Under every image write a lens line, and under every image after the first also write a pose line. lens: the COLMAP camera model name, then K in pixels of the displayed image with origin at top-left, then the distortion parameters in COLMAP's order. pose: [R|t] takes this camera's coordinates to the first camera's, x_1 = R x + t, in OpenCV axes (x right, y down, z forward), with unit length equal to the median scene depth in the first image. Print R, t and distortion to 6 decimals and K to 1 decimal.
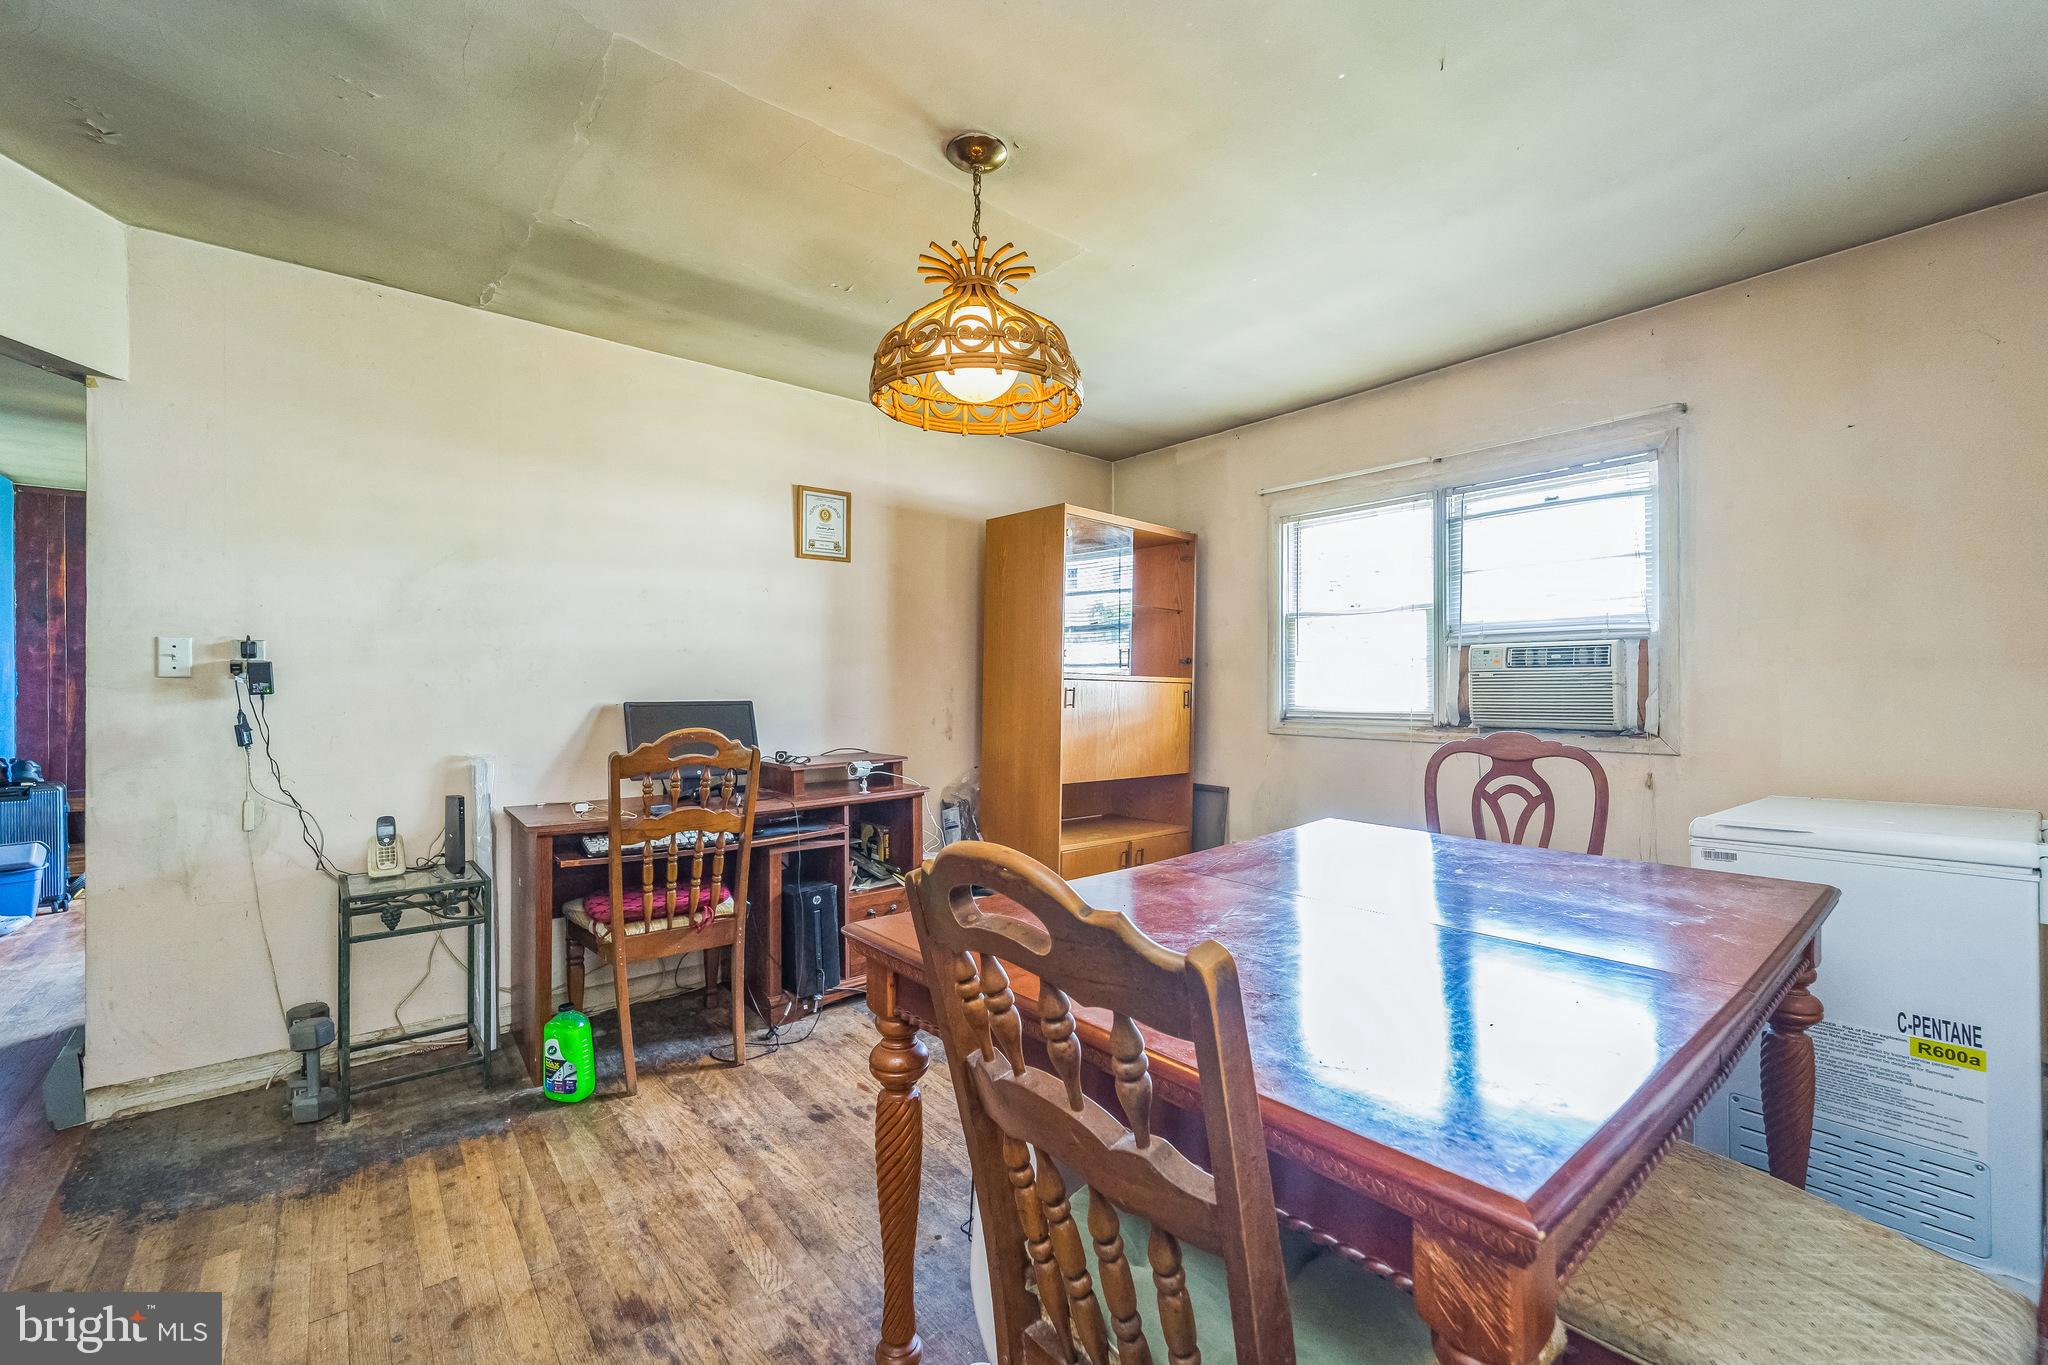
lens RADIAL K [[840.9, 0, 1021.0], [0, 840.9, 683.6], [0, 0, 1]] dist [0.000295, -0.001560]
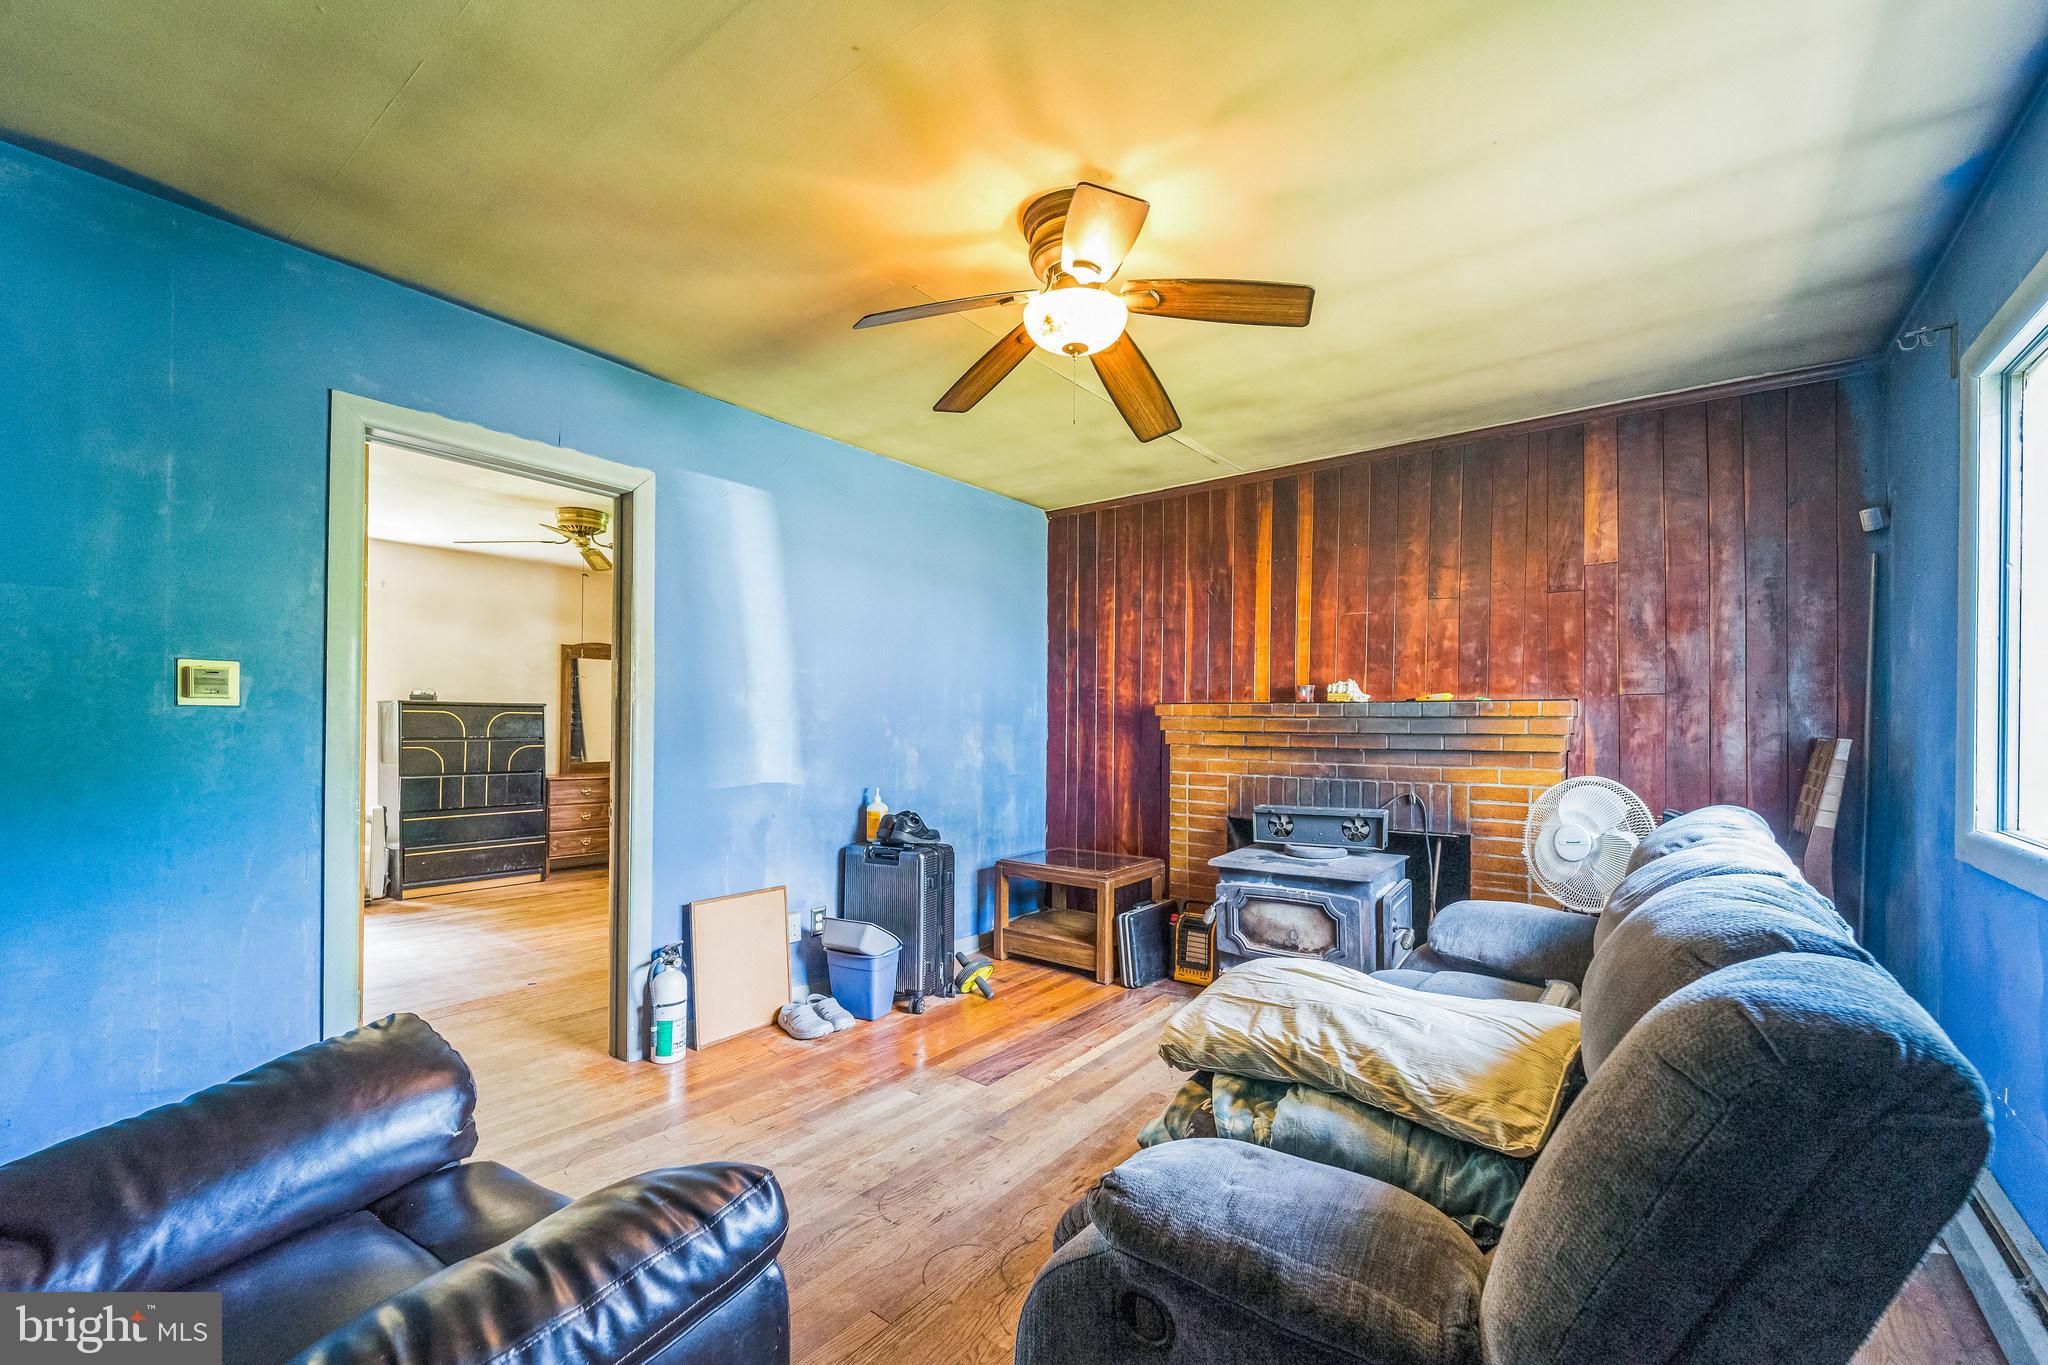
lens RADIAL K [[840.9, 0, 1021.0], [0, 840.9, 725.0], [0, 0, 1]] dist [0.000295, -0.001560]
pose [[0.212911, 0.002634, -0.977068, -0.288782], [-0.009383, 0.999956, 0.000652, -0.000902], [0.977027, 0.009029, 0.212927, 0.764436]]
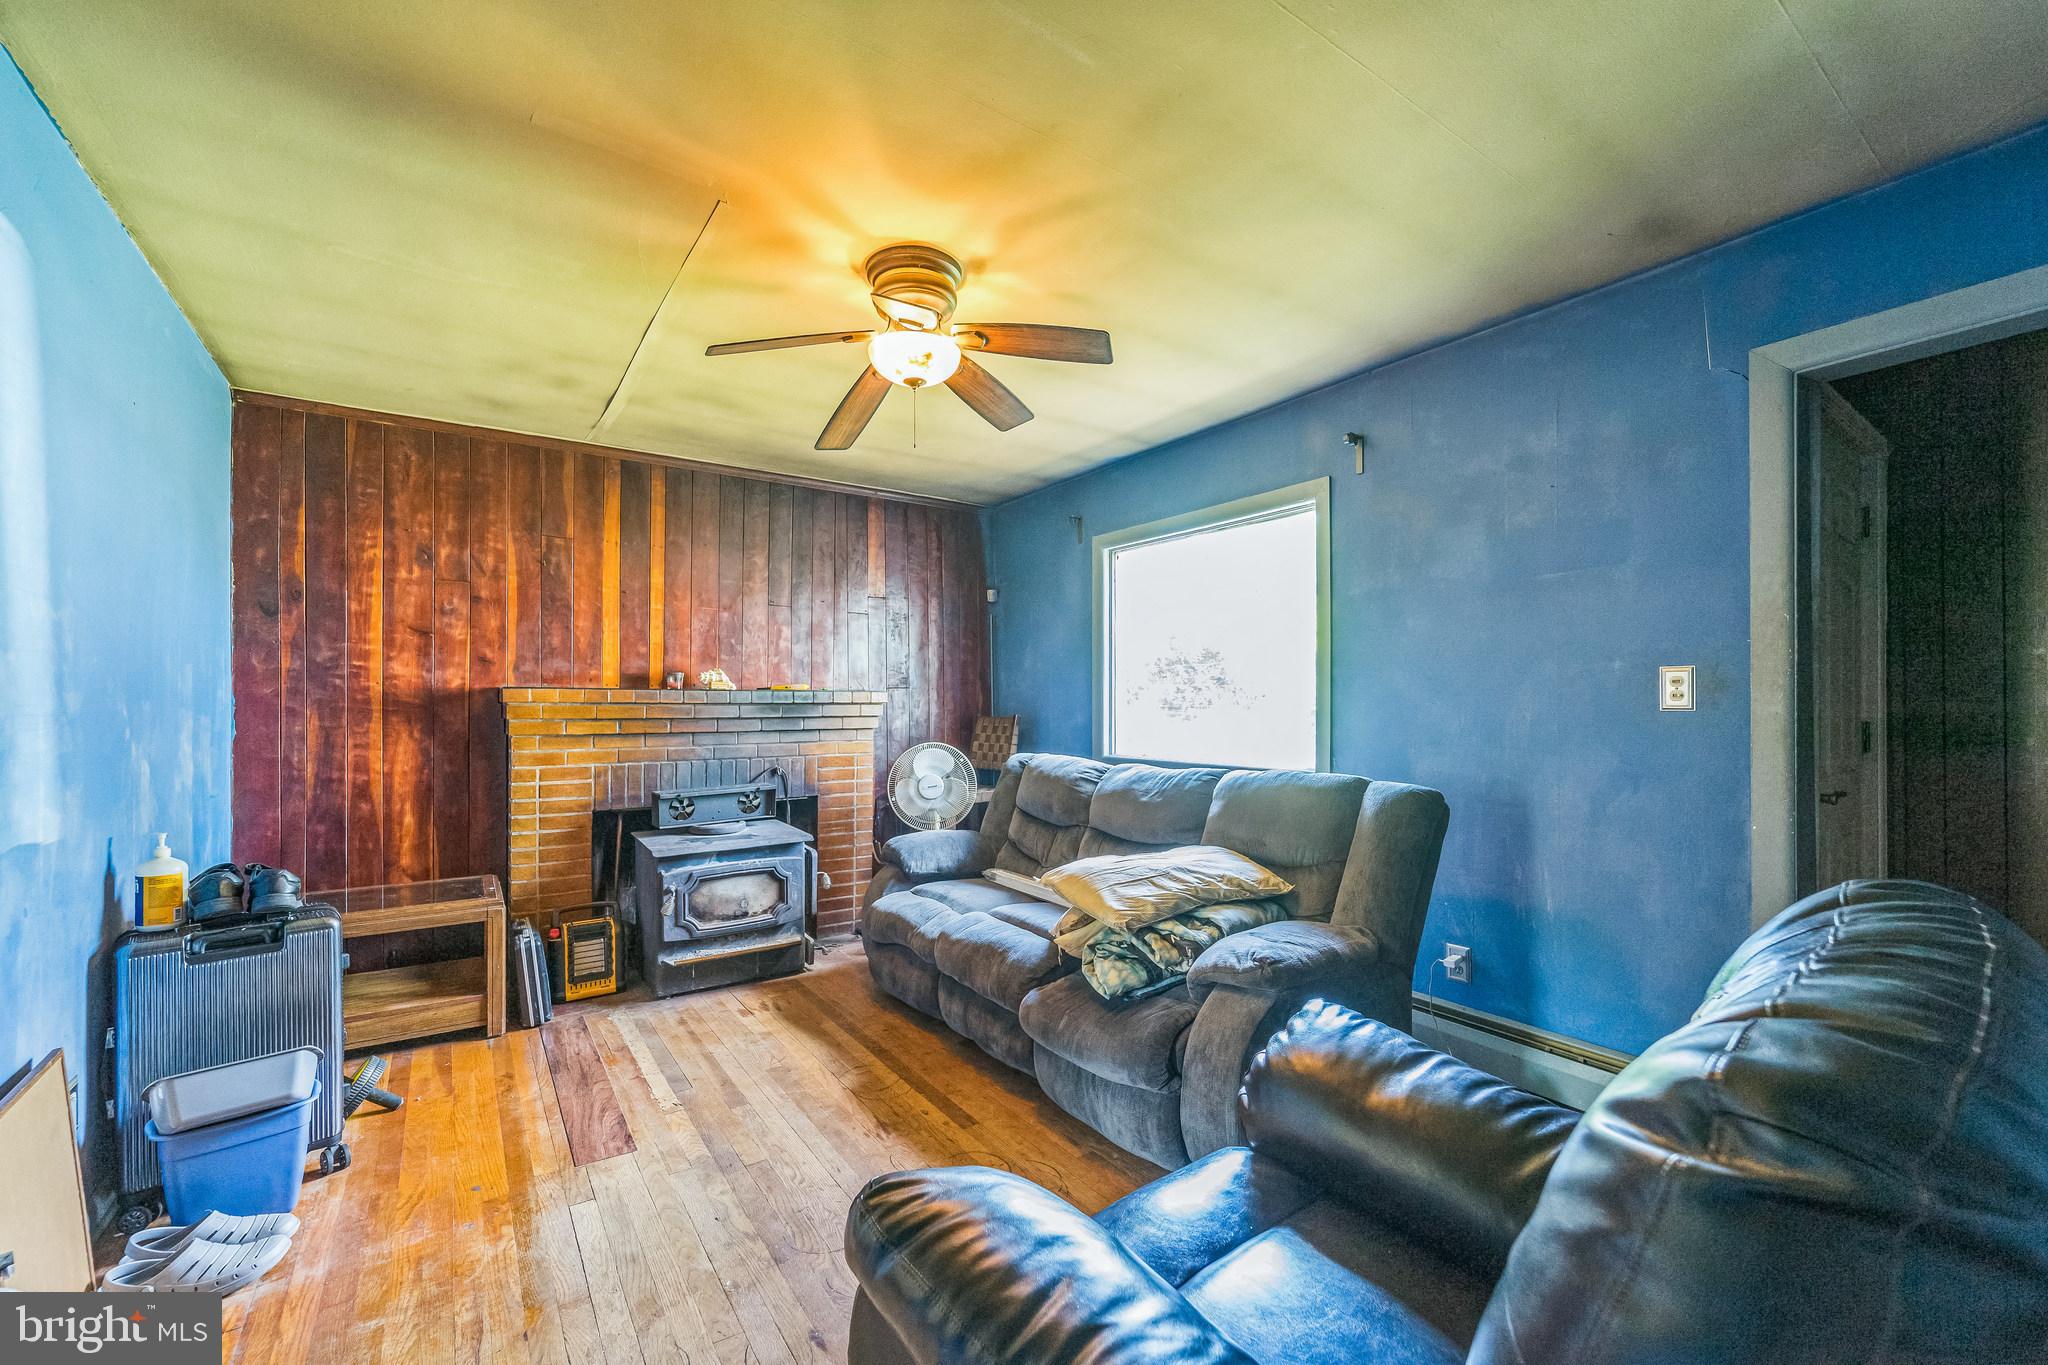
lens RADIAL K [[840.9, 0, 1022.6], [0, 840.9, 700.3], [0, 0, 1]] dist [0.000295, -0.001560]
pose [[0.996312, -0.005121, -0.085657, -0.569447], [0.004113, 0.999920, -0.011940, -0.001900], [0.085711, 0.011544, 0.996253, 0.437389]]
